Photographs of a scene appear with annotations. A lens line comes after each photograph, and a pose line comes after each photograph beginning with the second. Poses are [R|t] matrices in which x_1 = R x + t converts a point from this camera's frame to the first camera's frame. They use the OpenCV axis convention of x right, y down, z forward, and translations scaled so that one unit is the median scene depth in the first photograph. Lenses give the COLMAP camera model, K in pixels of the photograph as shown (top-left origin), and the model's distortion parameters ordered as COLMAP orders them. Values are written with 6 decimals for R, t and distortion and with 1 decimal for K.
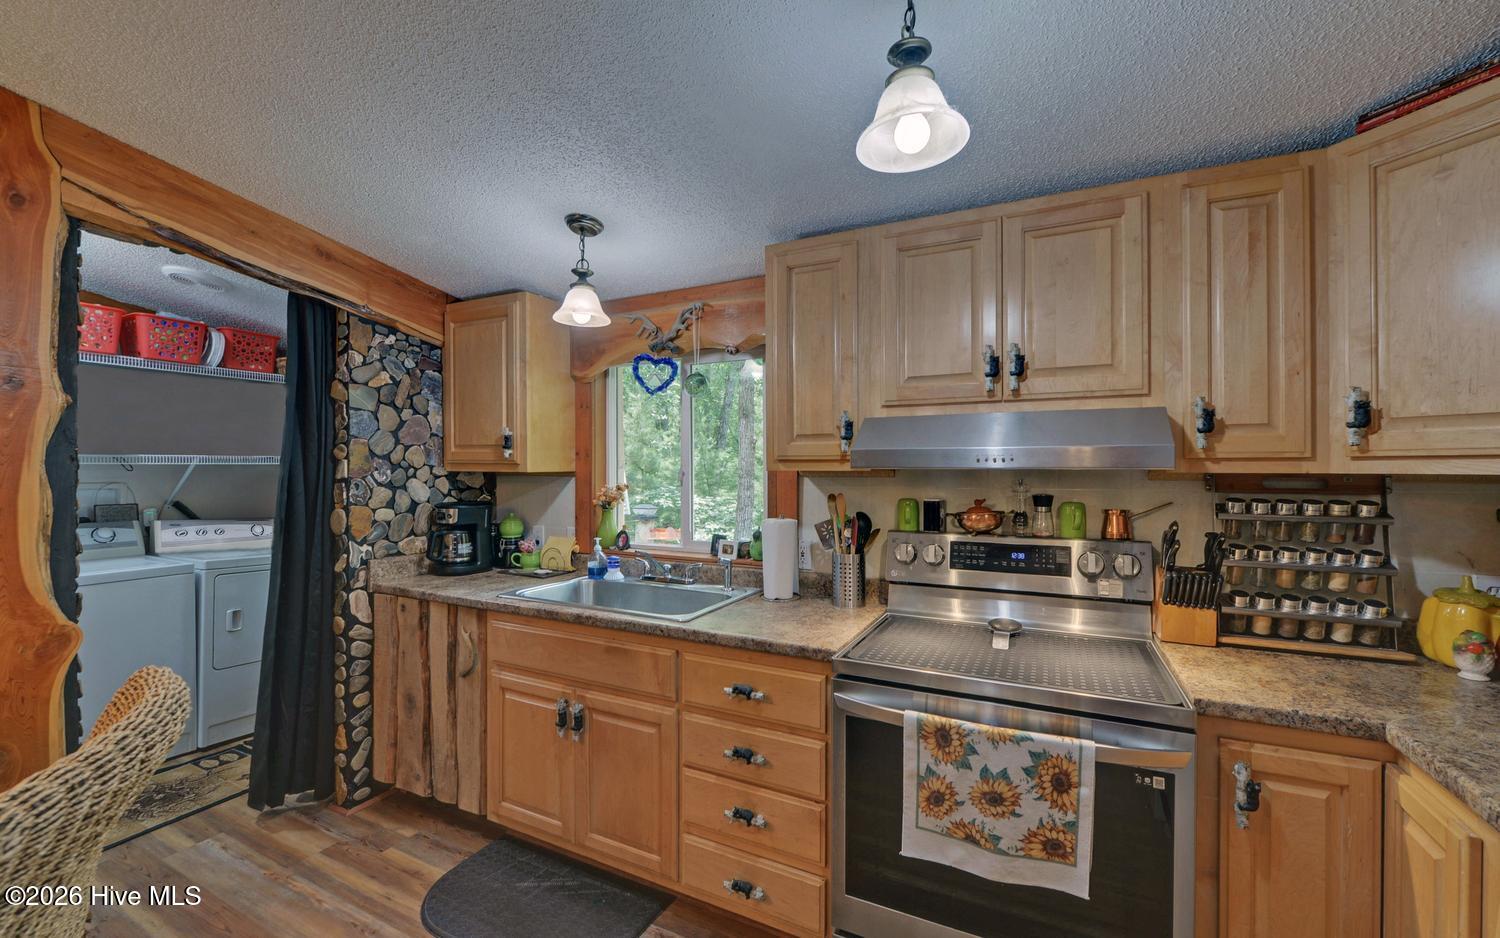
lens RADIAL K [[598.4, 0, 743.3], [0, 598.4, 470.1], [0, 0, 1]] dist [-0.002987, -0.003759]
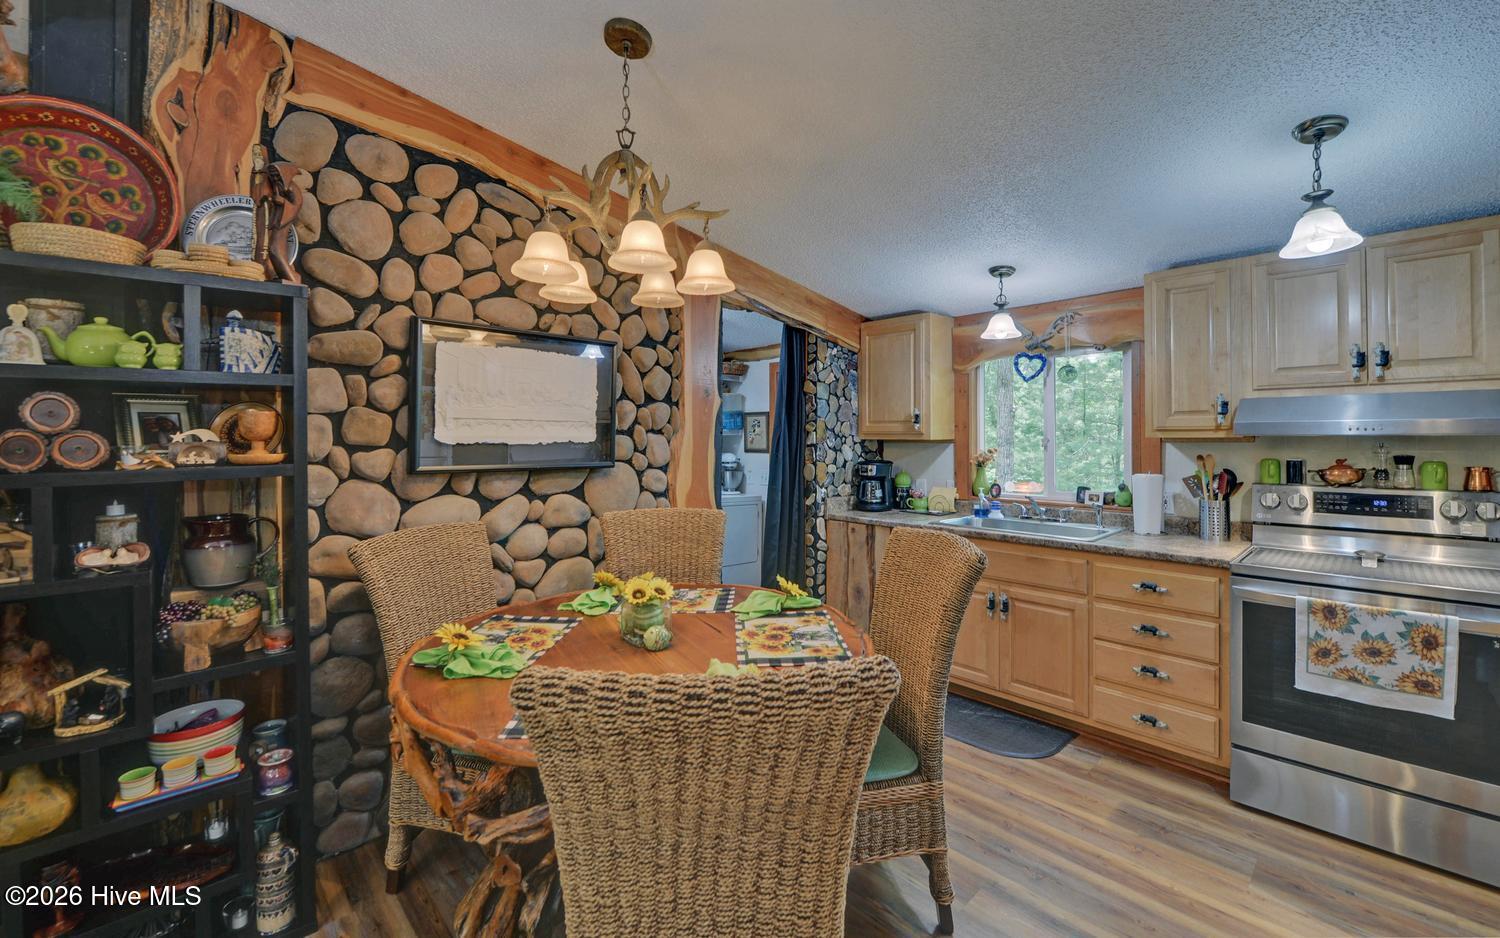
lens RADIAL K [[598.4, 0, 760.7], [0, 598.4, 436.7], [0, 0, 1]] dist [-0.002987, -0.003759]
pose [[0.945434, -0.005297, -0.325770, -0.358066], [0.004472, 0.999985, -0.003281, -0.000746], [0.325782, 0.001645, 0.945443, -0.599102]]
